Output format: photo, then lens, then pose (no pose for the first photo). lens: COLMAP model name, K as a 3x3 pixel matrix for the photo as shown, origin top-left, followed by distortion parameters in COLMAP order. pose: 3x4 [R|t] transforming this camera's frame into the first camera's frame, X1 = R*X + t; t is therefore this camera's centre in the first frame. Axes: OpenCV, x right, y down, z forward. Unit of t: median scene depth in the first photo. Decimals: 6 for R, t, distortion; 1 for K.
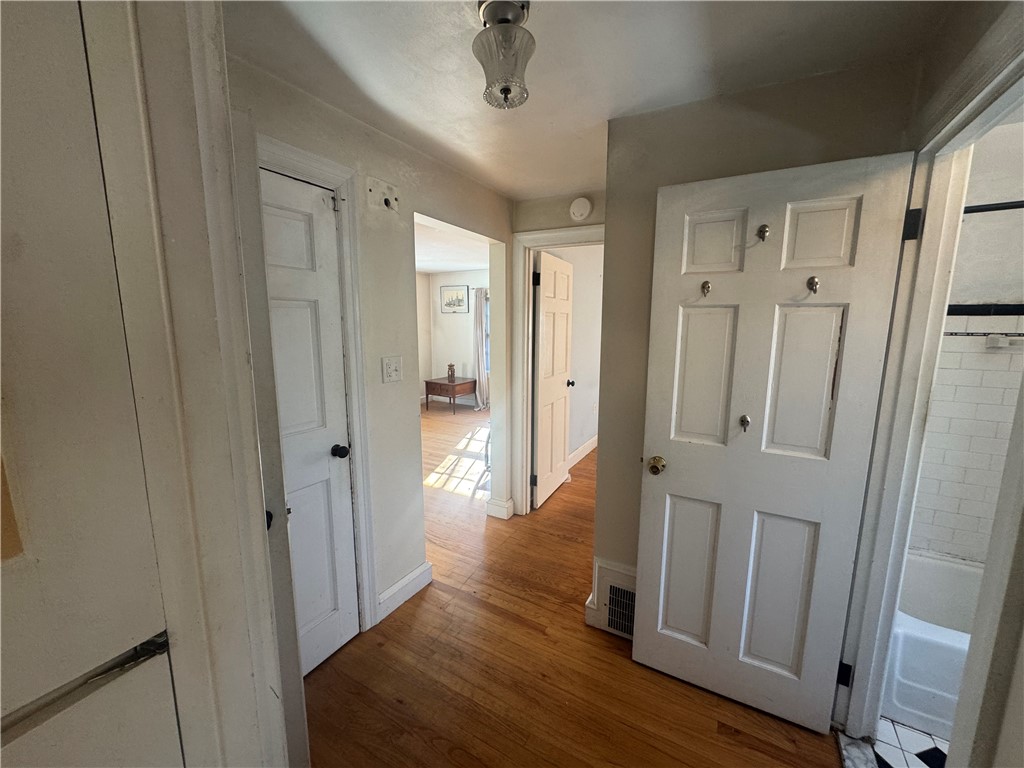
lens RADIAL K [[405.9, 0, 511.6], [0, 405.9, 387.2], [0, 0, 1]] dist [-0.001995, -0.000117]
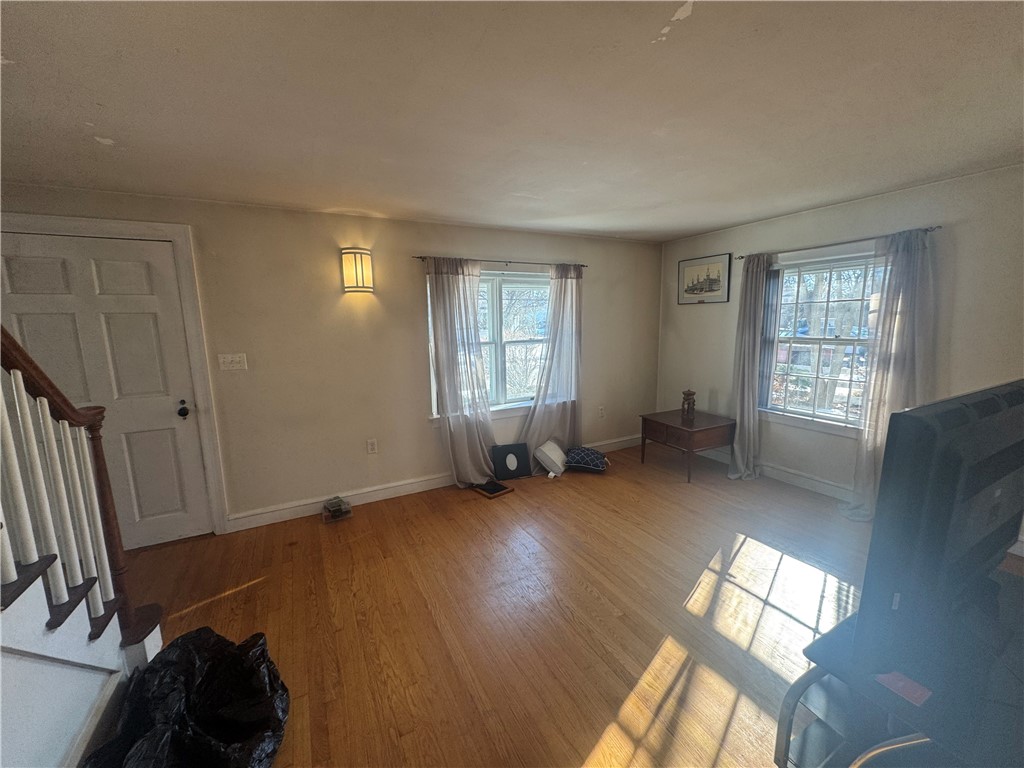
lens RADIAL K [[405.9, 0, 510.1], [0, 405.9, 385.0], [0, 0, 1]] dist [-0.001995, -0.000117]
pose [[0.842597, 0.059846, -0.535209, -0.053463], [-0.056526, 0.998145, 0.022621, -0.064054], [0.535570, 0.011193, 0.844417, 0.365785]]
